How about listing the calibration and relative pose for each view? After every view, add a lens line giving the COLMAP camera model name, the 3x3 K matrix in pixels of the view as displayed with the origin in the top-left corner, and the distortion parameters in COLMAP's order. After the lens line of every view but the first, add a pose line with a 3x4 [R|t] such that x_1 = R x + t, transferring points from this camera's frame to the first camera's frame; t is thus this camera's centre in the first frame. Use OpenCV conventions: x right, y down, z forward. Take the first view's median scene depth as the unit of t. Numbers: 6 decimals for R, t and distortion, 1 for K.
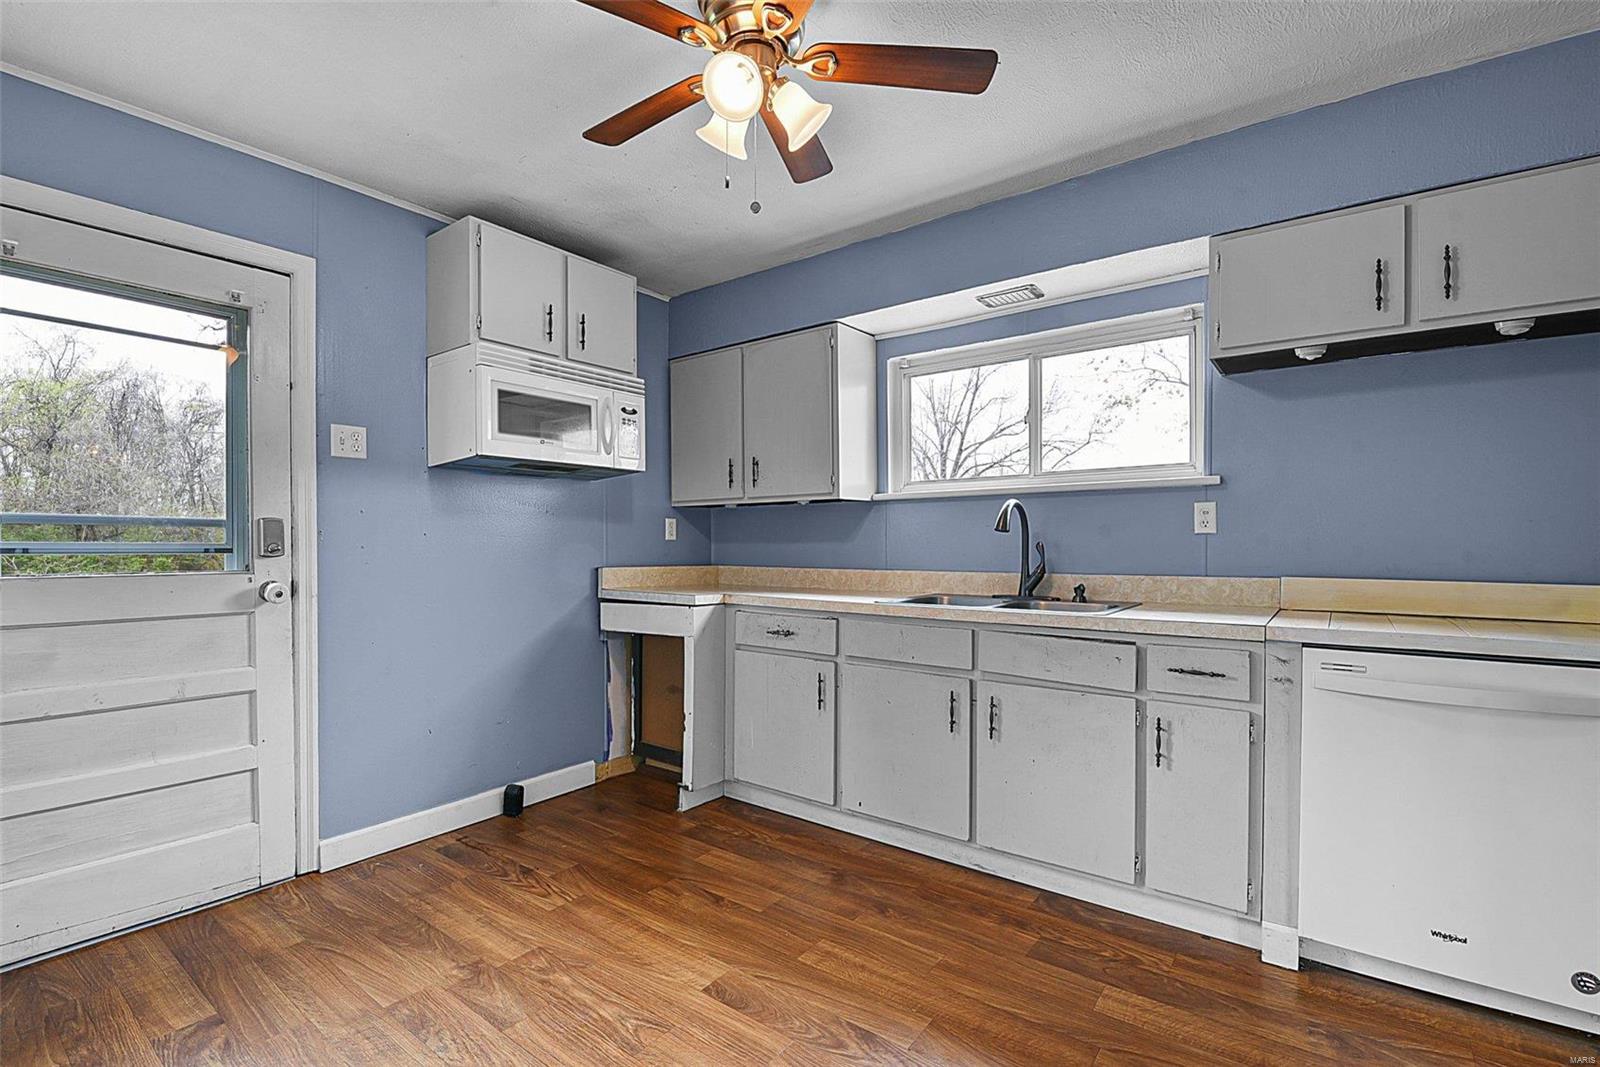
lens RADIAL K [[725.7, 0, 791.2], [0, 725.7, 550.0], [0, 0, 1]] dist [0.001064, -0.011597]
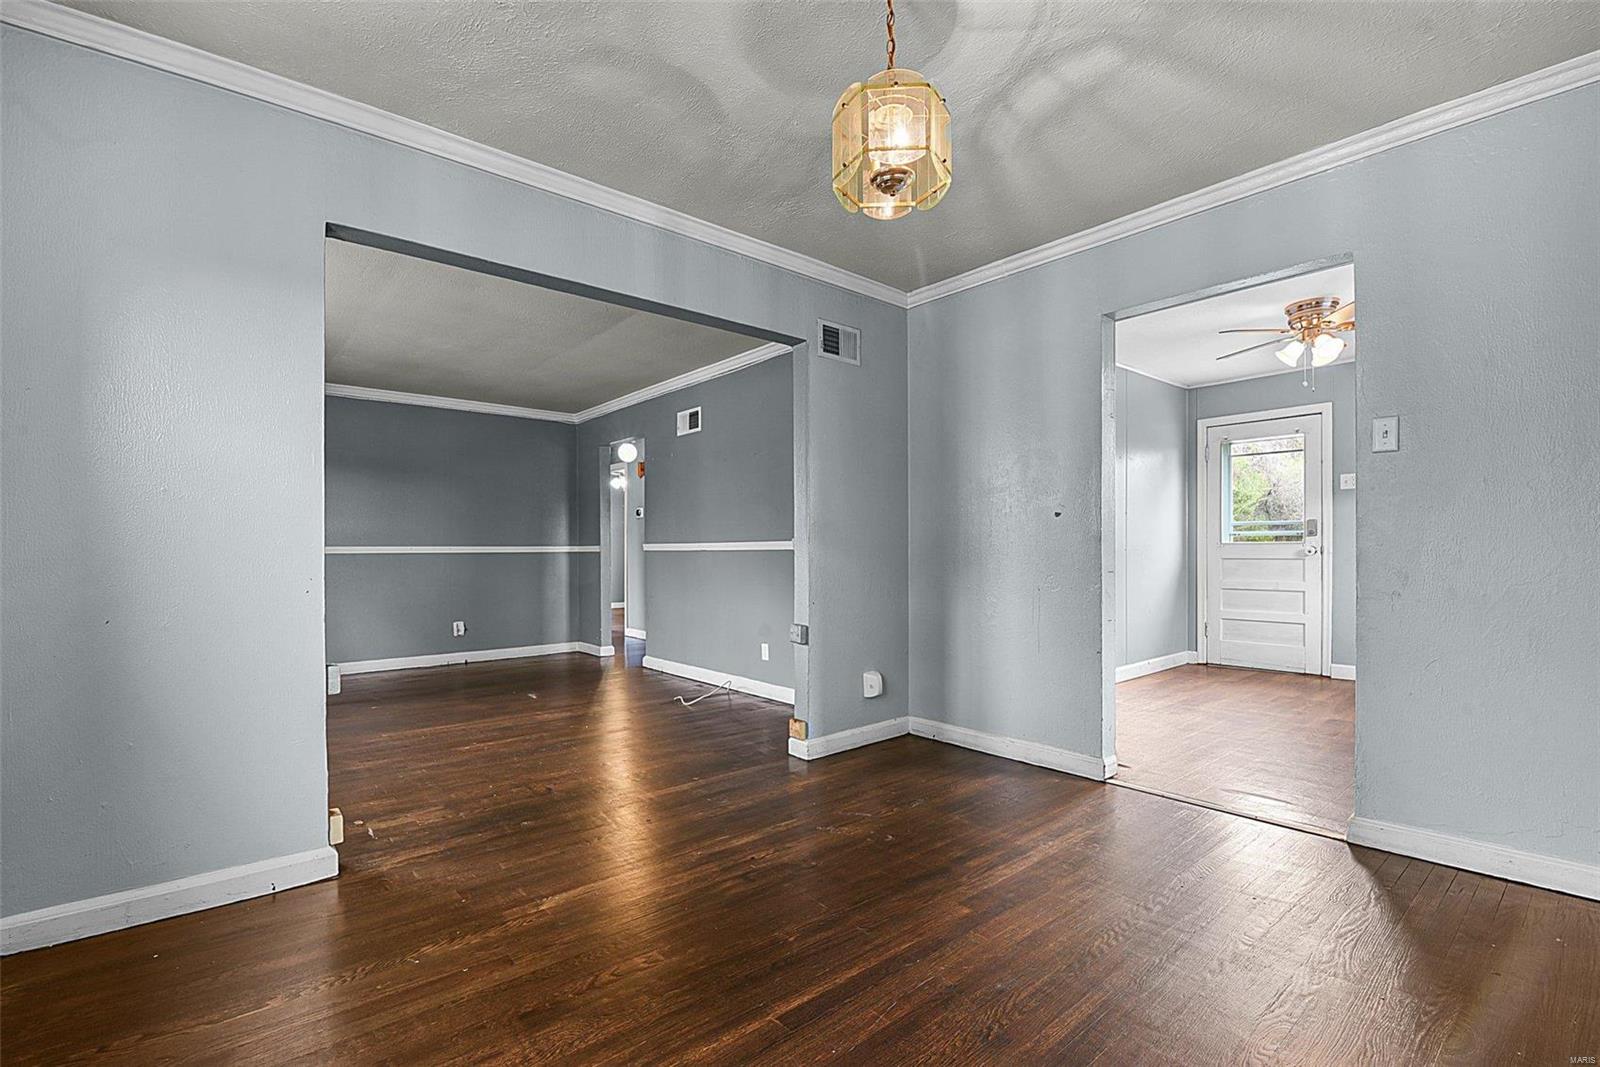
lens RADIAL K [[715.1, 0, 796.2], [0, 715.1, 556.1], [0, 0, 1]] dist [0.000436, -0.010856]
pose [[-0.214374, 0.012657, -0.976670, 1.810194], [0.000526, 0.999917, 0.012843, 0.042662], [0.976752, 0.002239, -0.214363, -0.135119]]
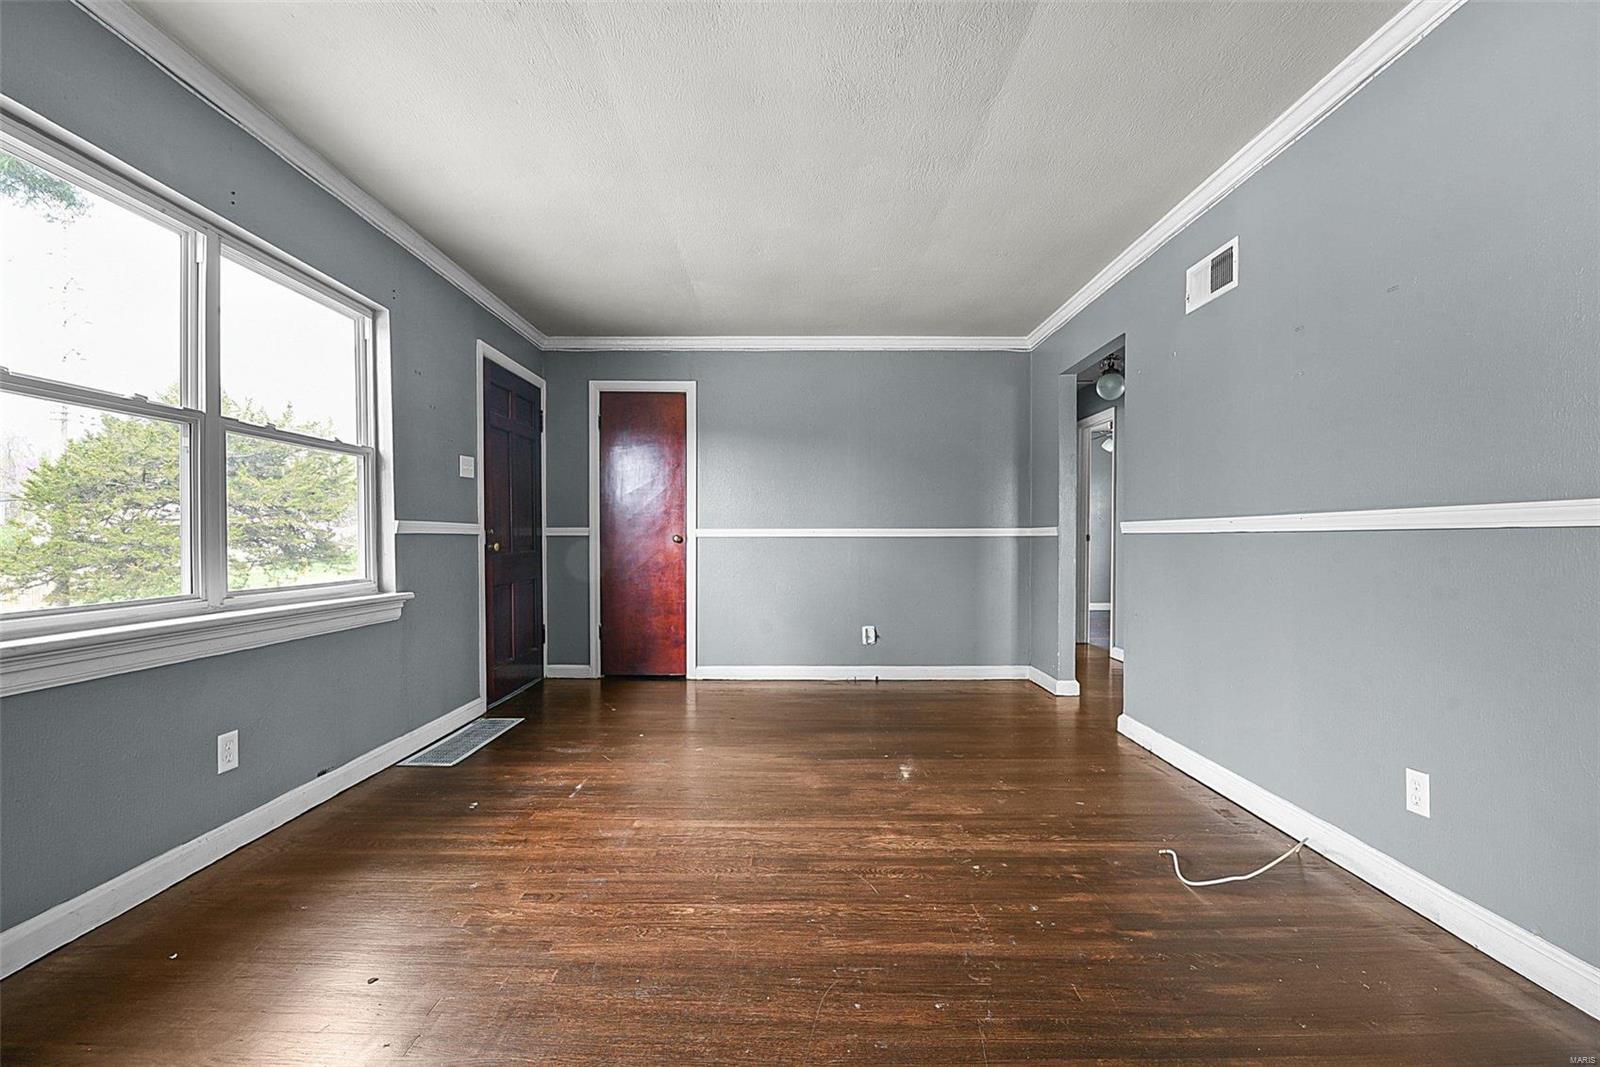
lens RADIAL K [[696.9, 0, 796.2], [0, 696.9, 548.8], [0, 0, 1]] dist [0.002235, -0.013375]
pose [[-0.795839, 0.013216, -0.605364, 0.882114], [0.000749, 0.999782, 0.020843, 0.056208], [0.605508, 0.016135, -0.795676, -0.459145]]
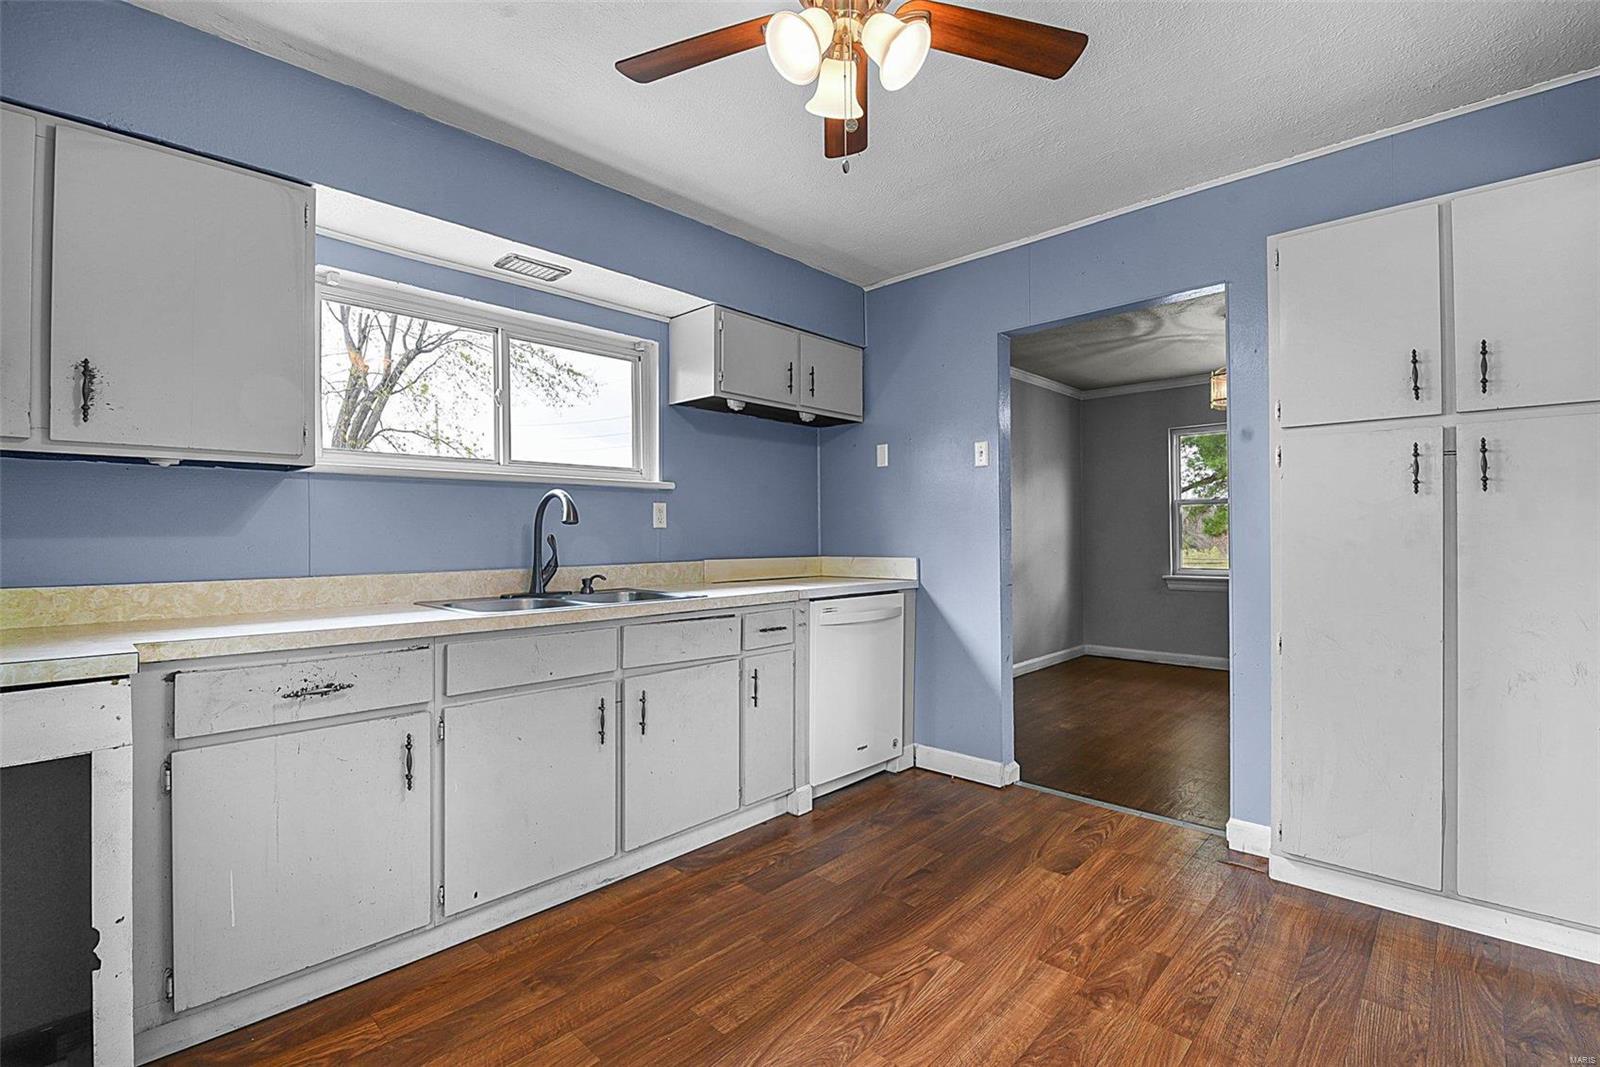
lens RADIAL K [[705.8, 0, 800.0], [0, 705.8, 533.5], [0, 0, 1]] dist [0.001413, -0.011101]
pose [[0.111367, 0.004158, 0.993771, -0.622709], [0.015053, 0.999869, -0.005870, -0.002750], [-0.993665, 0.015613, 0.111290, 0.646368]]
